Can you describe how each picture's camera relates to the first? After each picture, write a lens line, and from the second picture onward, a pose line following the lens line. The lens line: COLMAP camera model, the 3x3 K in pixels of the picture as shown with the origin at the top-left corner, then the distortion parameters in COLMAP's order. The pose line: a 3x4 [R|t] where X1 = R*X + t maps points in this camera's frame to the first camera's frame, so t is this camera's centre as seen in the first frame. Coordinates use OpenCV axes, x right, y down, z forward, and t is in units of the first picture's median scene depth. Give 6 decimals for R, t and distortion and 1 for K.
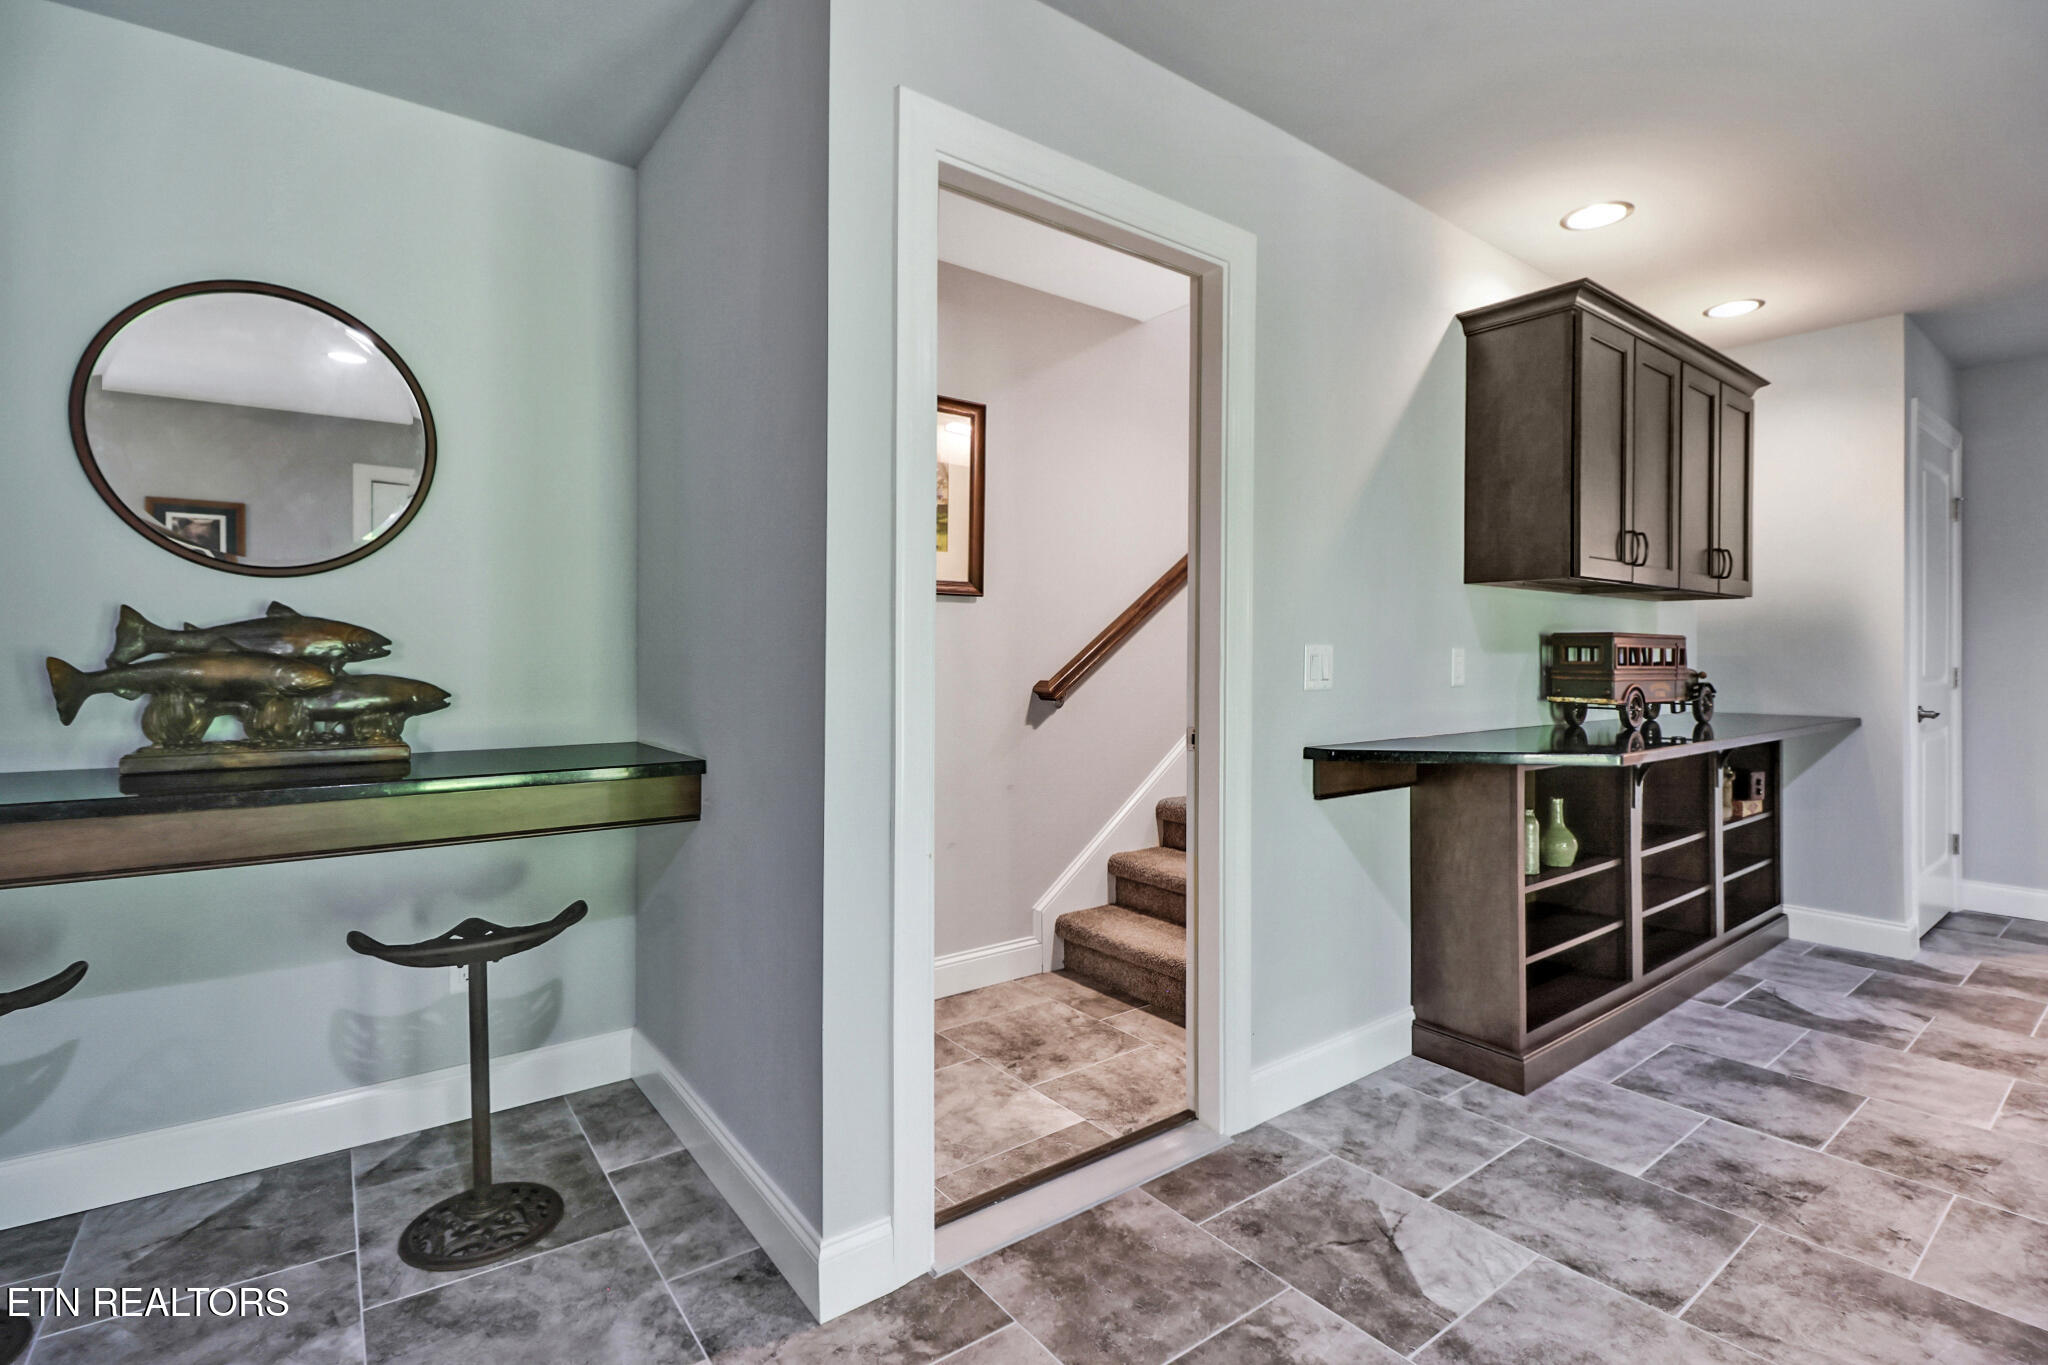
lens RADIAL K [[950.3, 0, 1016.2], [0, 950.3, 664.9], [0, 0, 1]] dist [0.001911, -0.009027]
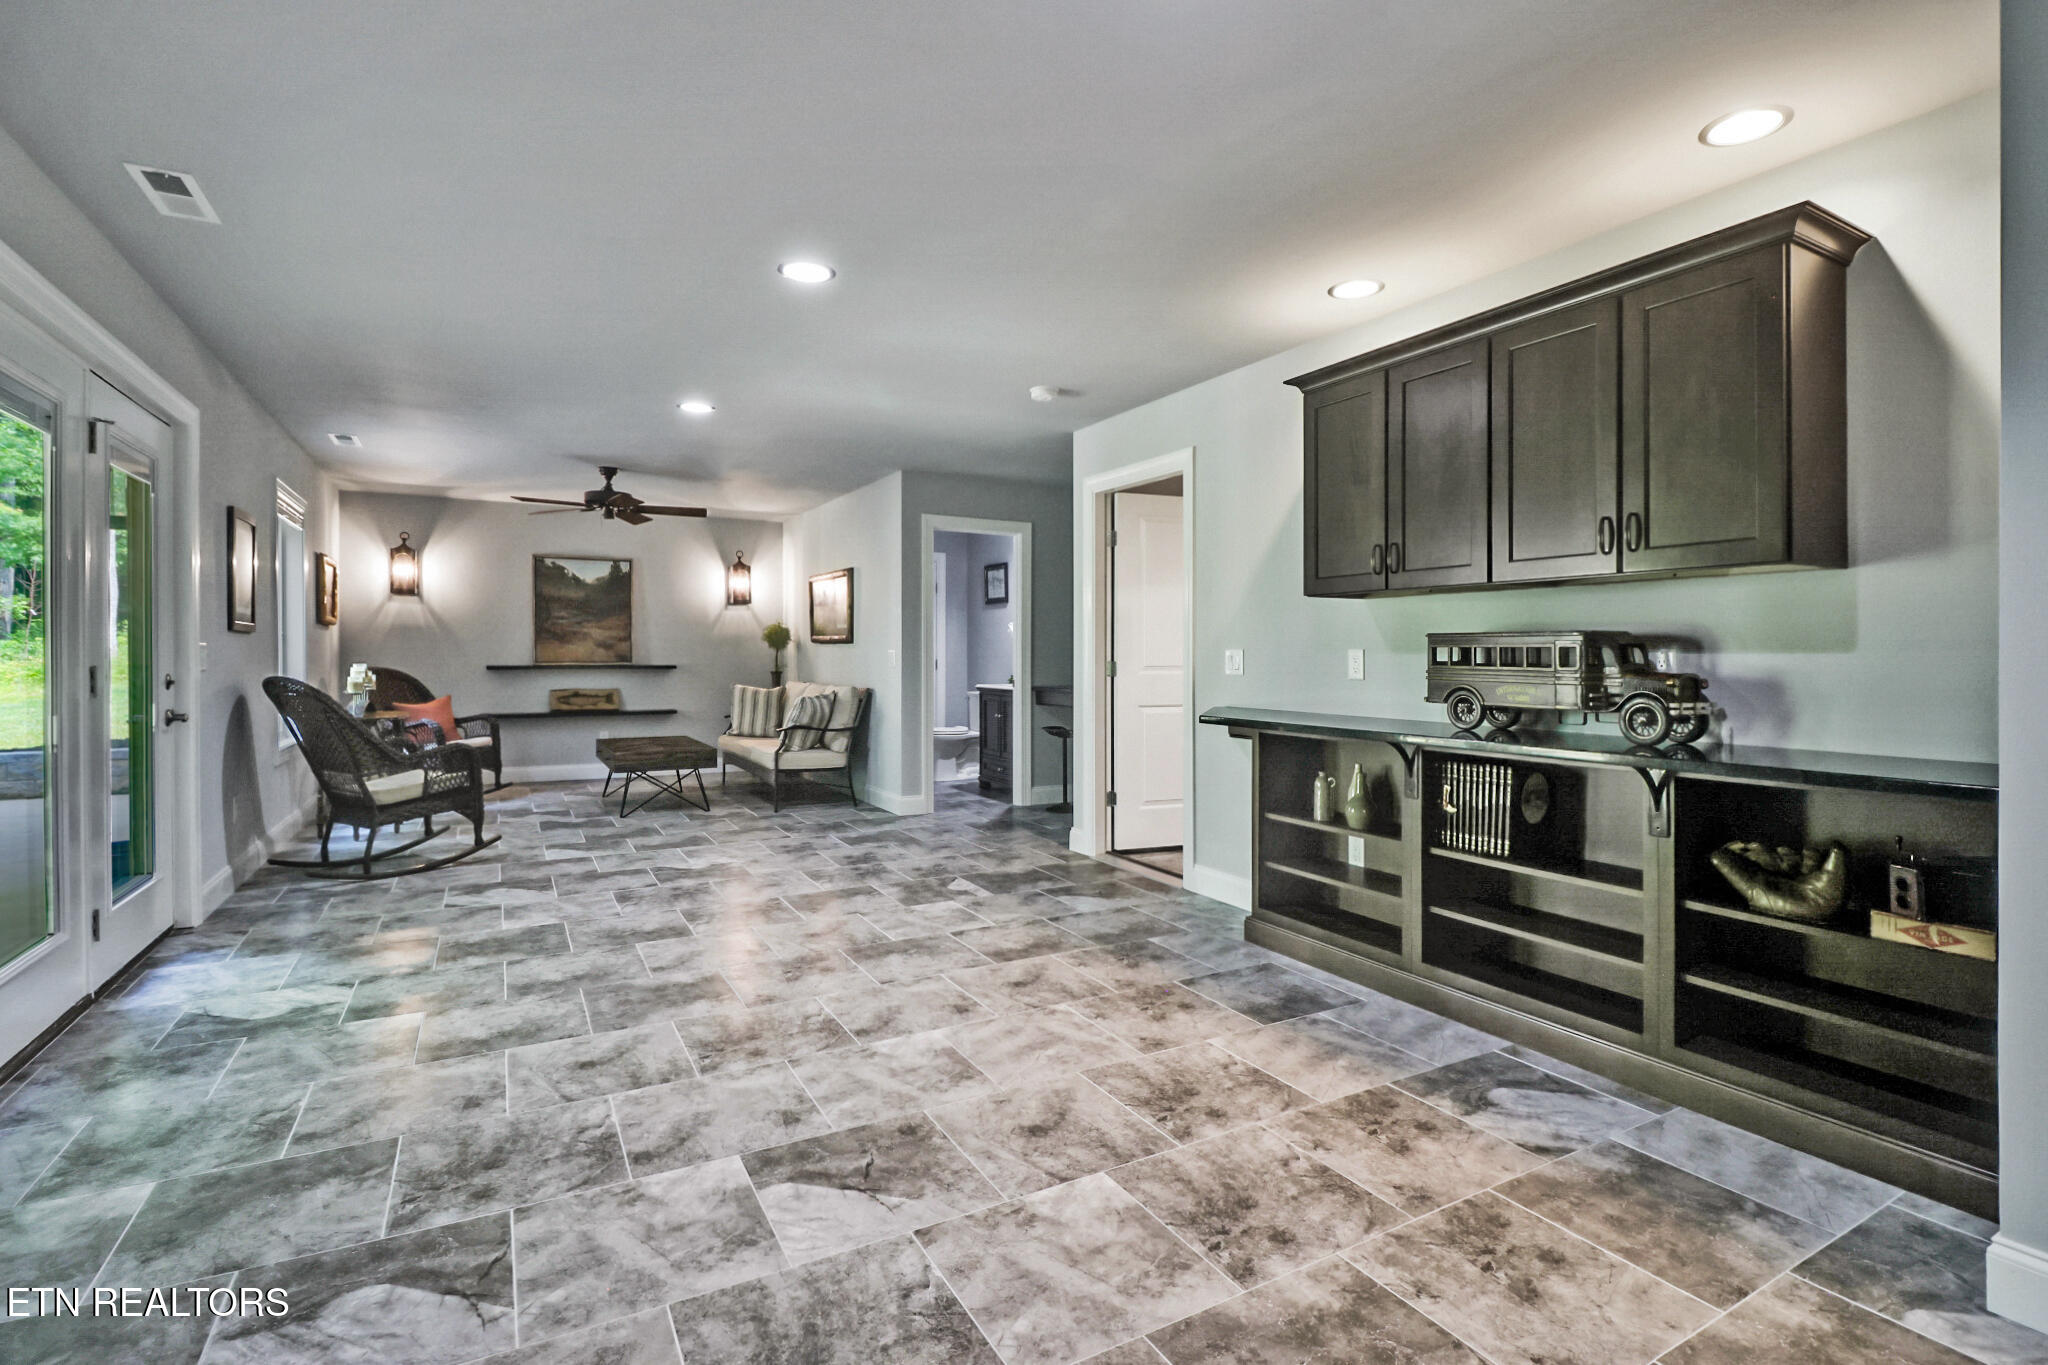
lens RADIAL K [[953.5, 0, 1029.1], [0, 953.5, 659.8], [0, 0, 1]] dist [-0.009694, -0.000216]
pose [[-0.137781, 0.000411, -0.990463, 2.156498], [-0.015748, 0.999873, 0.002606, -0.001315], [0.990338, 0.015957, -0.137756, 0.873955]]
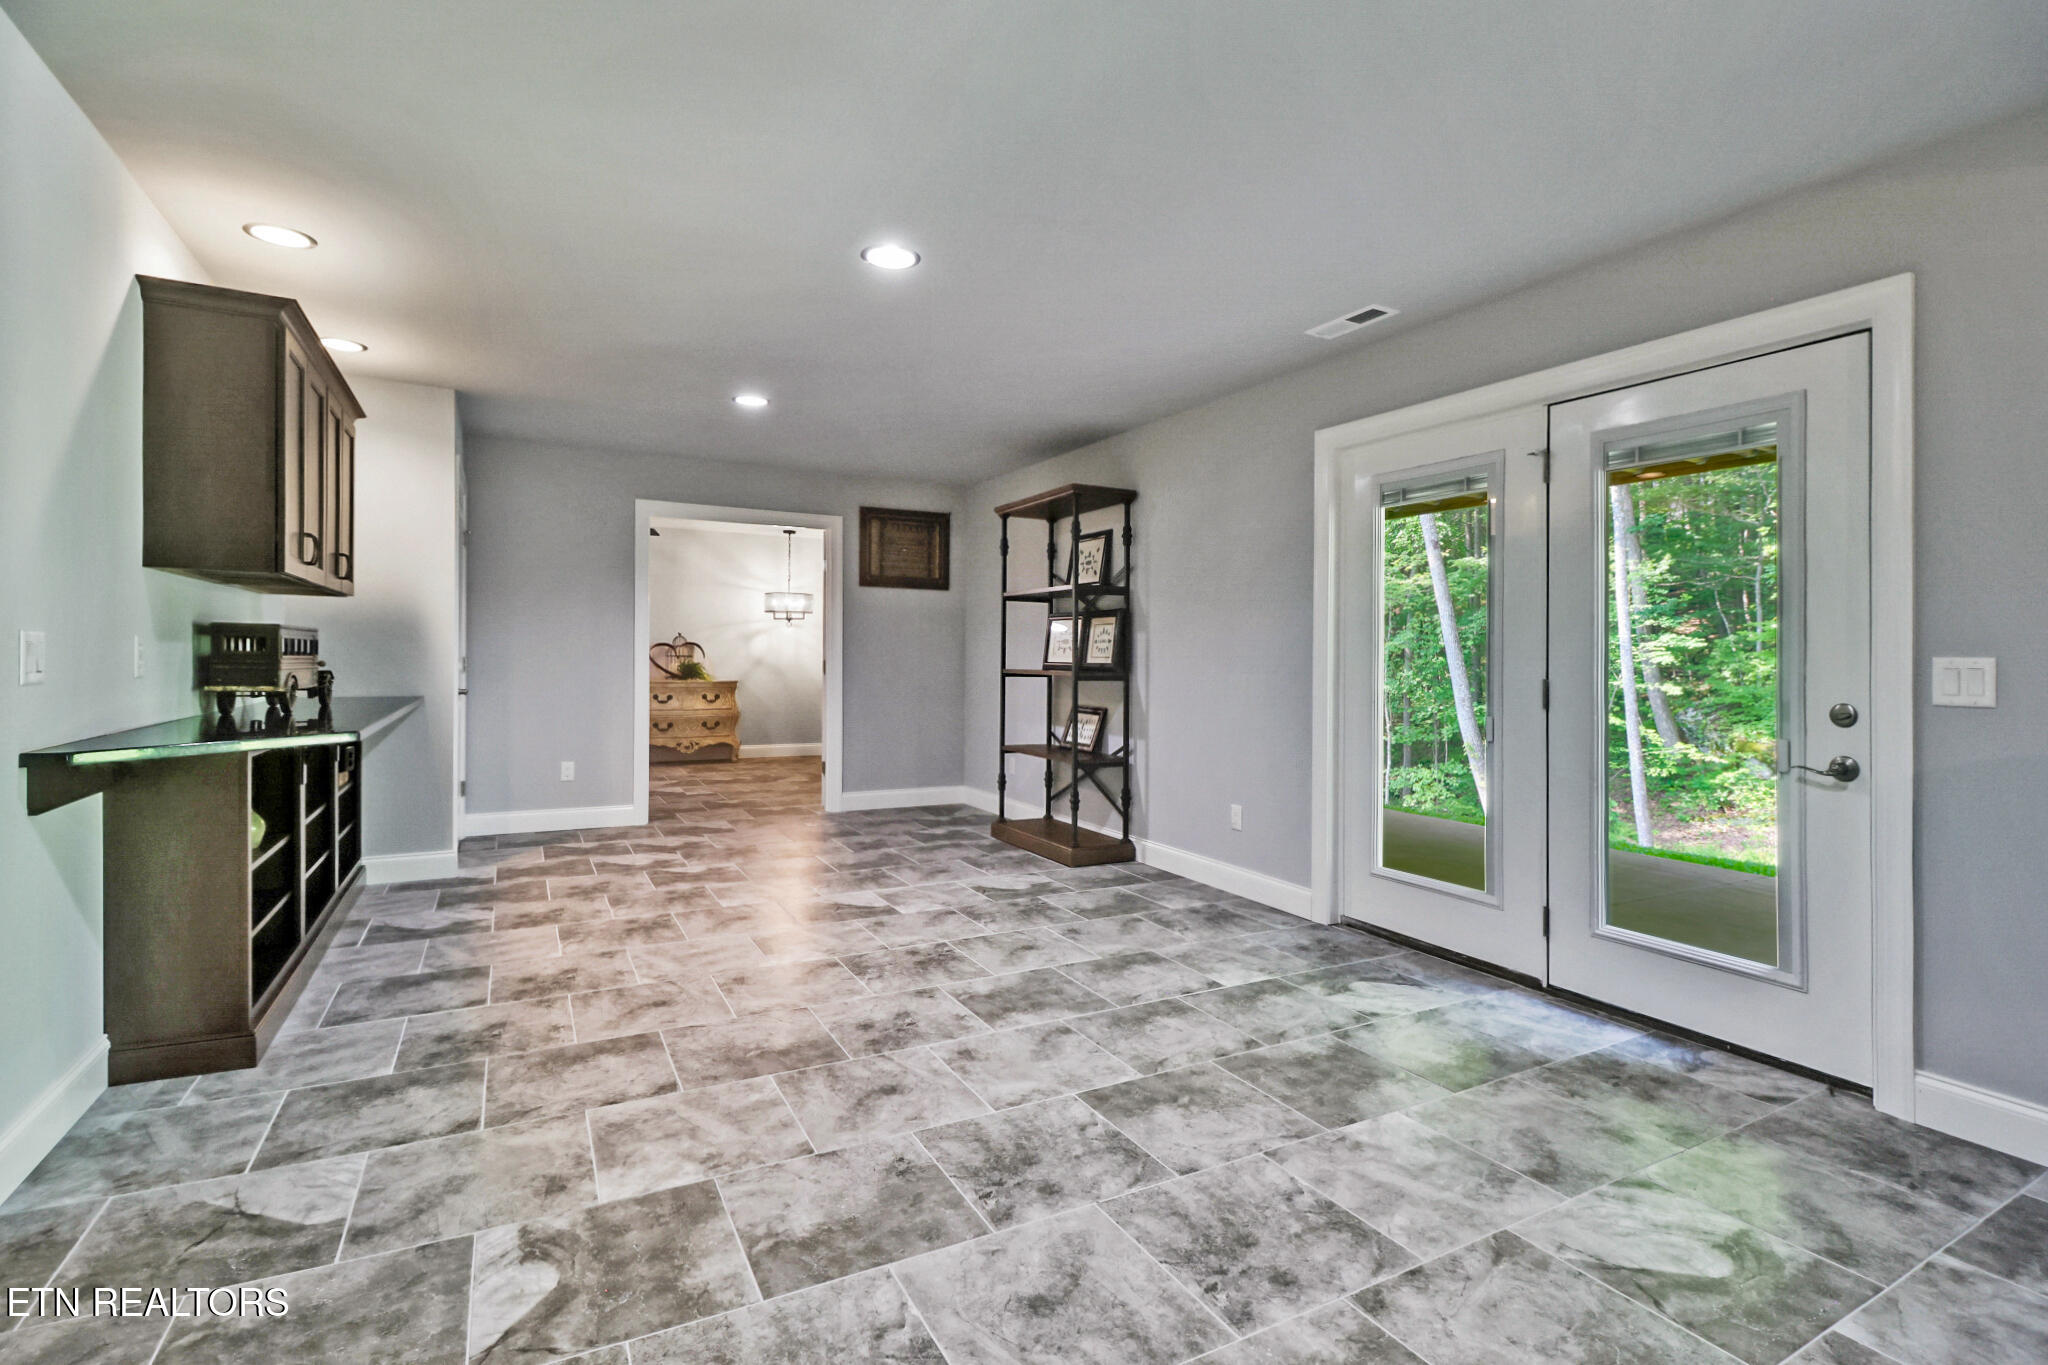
lens RADIAL K [[953.5, 0, 1029.1], [0, 953.5, 659.8], [0, 0, 1]] dist [-0.009694, -0.000216]
pose [[0.151697, -0.003788, 0.988420, -0.366740], [-0.003476, 0.999984, 0.004366, -0.002051], [-0.988421, -0.004098, 0.151681, 0.002056]]
